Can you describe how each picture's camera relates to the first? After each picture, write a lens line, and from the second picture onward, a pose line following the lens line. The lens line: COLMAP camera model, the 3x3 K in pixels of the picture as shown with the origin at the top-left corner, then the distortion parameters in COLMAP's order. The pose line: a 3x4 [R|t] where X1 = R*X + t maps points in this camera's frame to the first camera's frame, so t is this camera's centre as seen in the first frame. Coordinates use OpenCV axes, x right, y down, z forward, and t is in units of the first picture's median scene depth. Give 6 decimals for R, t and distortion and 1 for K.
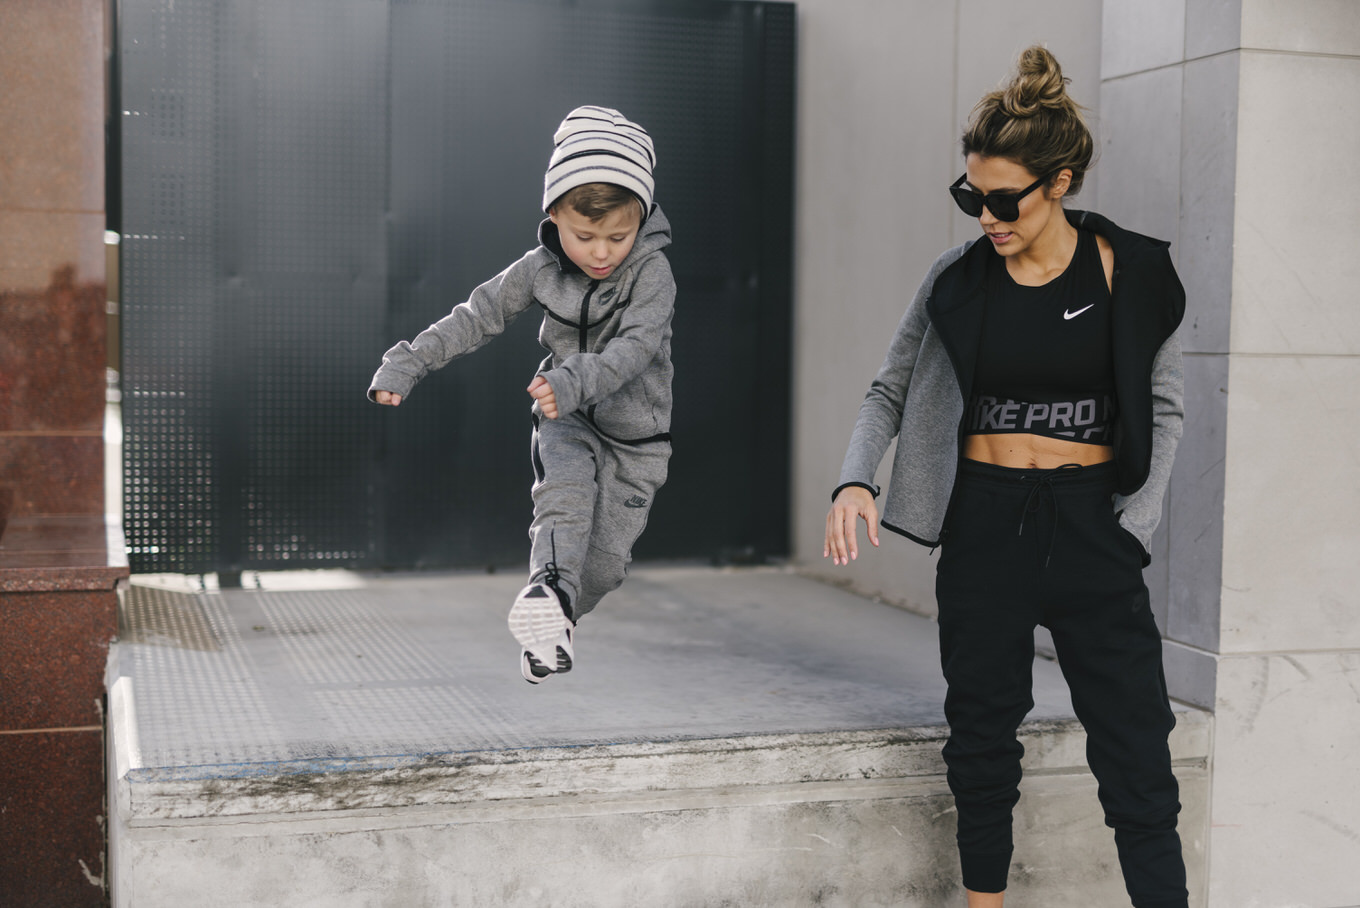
lens RADIAL K [[1970.3, 0, 676.7], [0, 1970.3, 455.8], [0, 0, 1]] dist [-0.004196, 0.000000]
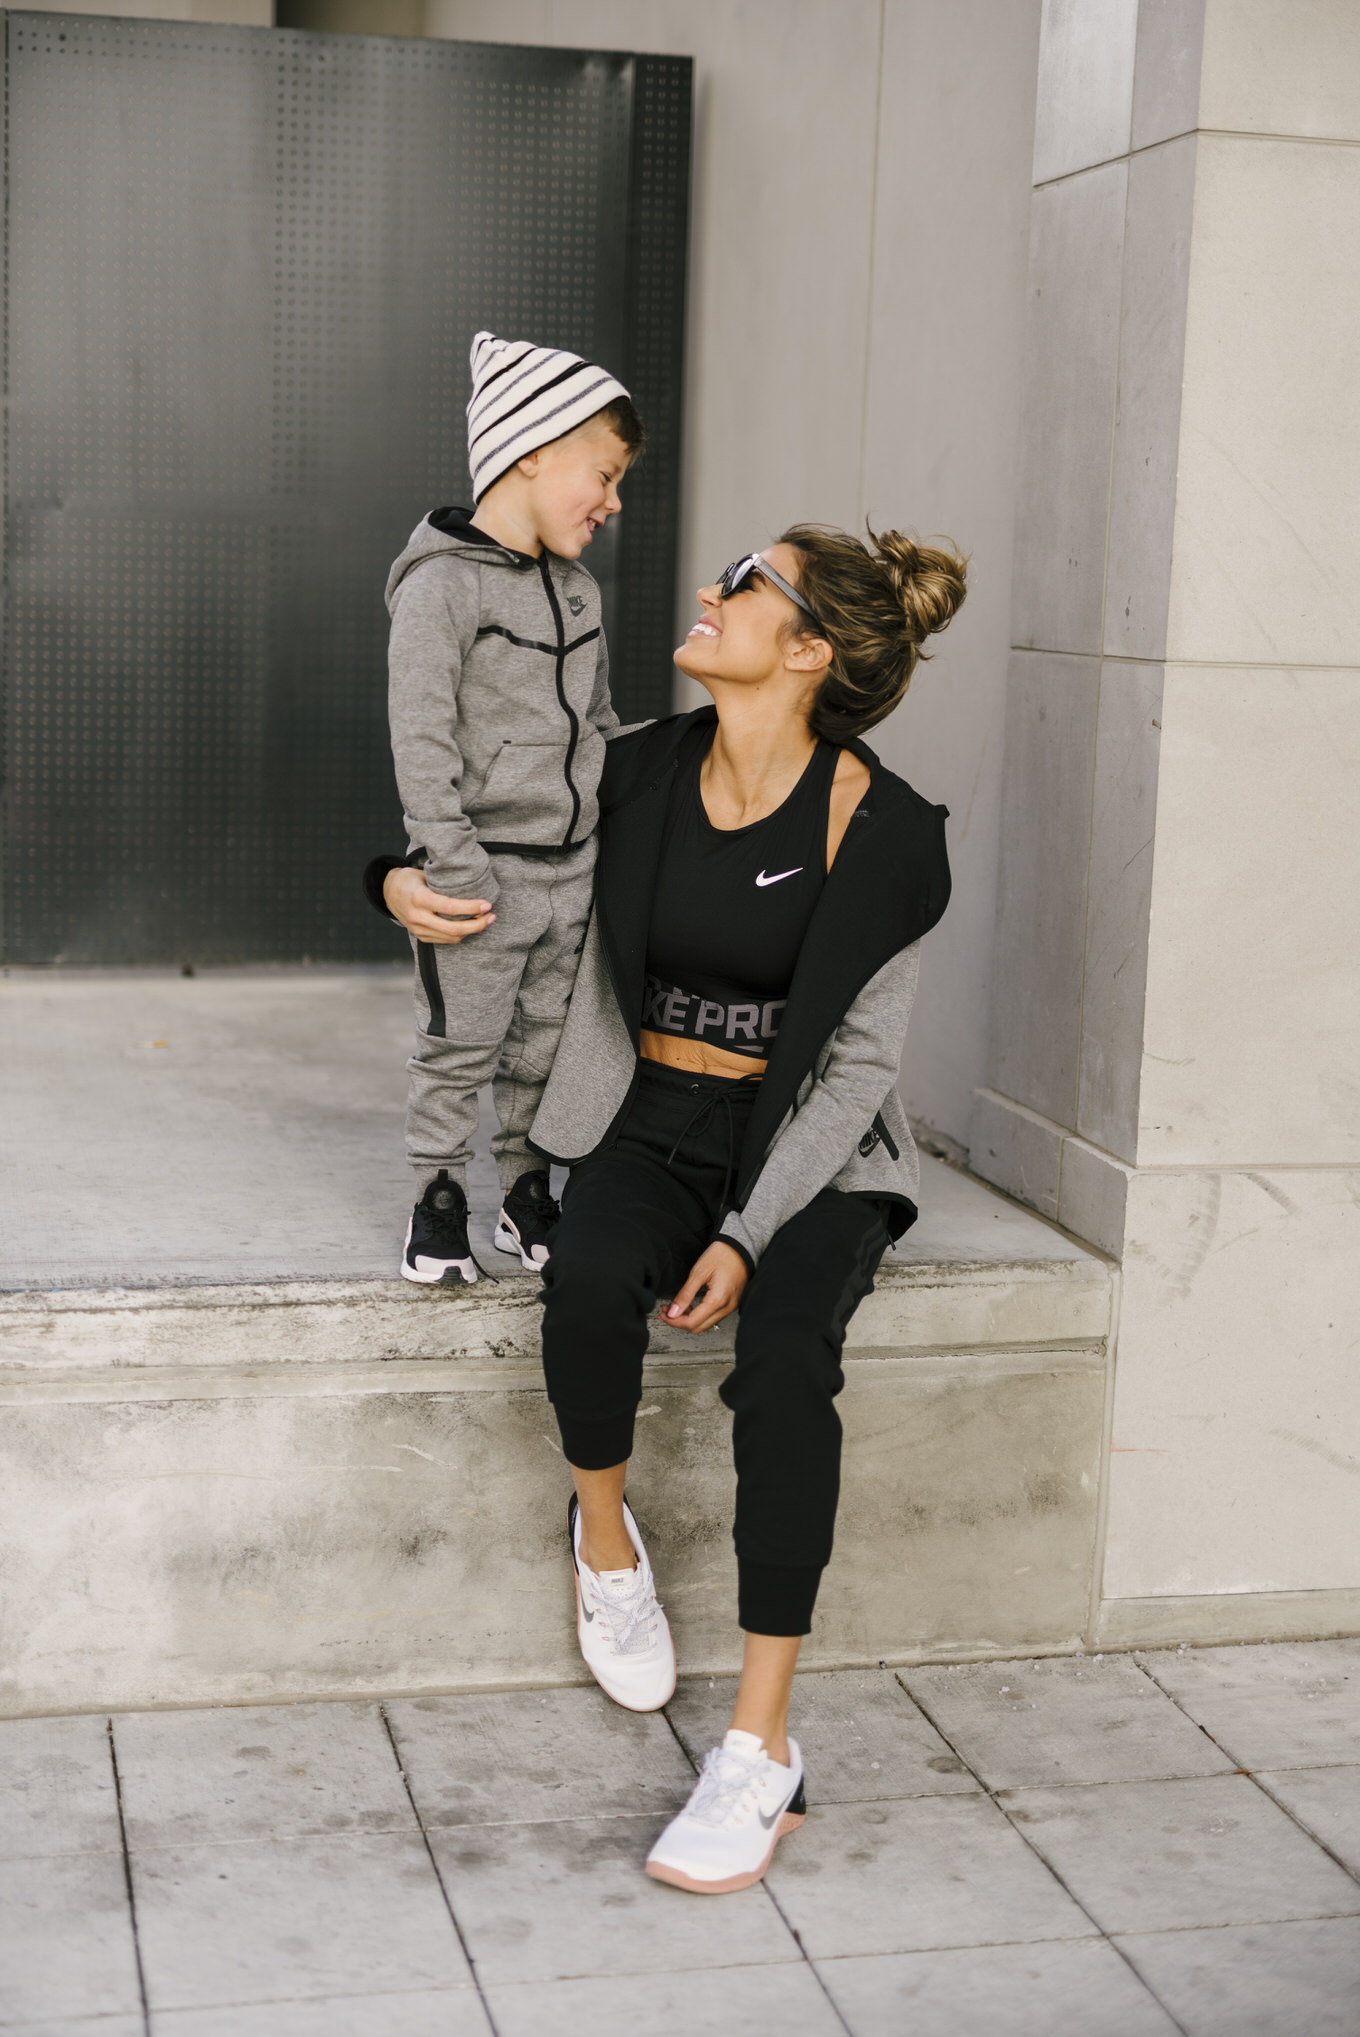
lens RADIAL K [[2951.2, 0, 683.9], [0, 2951.2, 1019.8], [0, 0, 1]] dist [-0.004196, 0.000000]
pose [[0.997440, 0.030002, -0.064906, 0.208708], [-0.024441, 0.996095, 0.084838, -0.017361], [0.067198, -0.083034, 0.994279, 0.113010]]
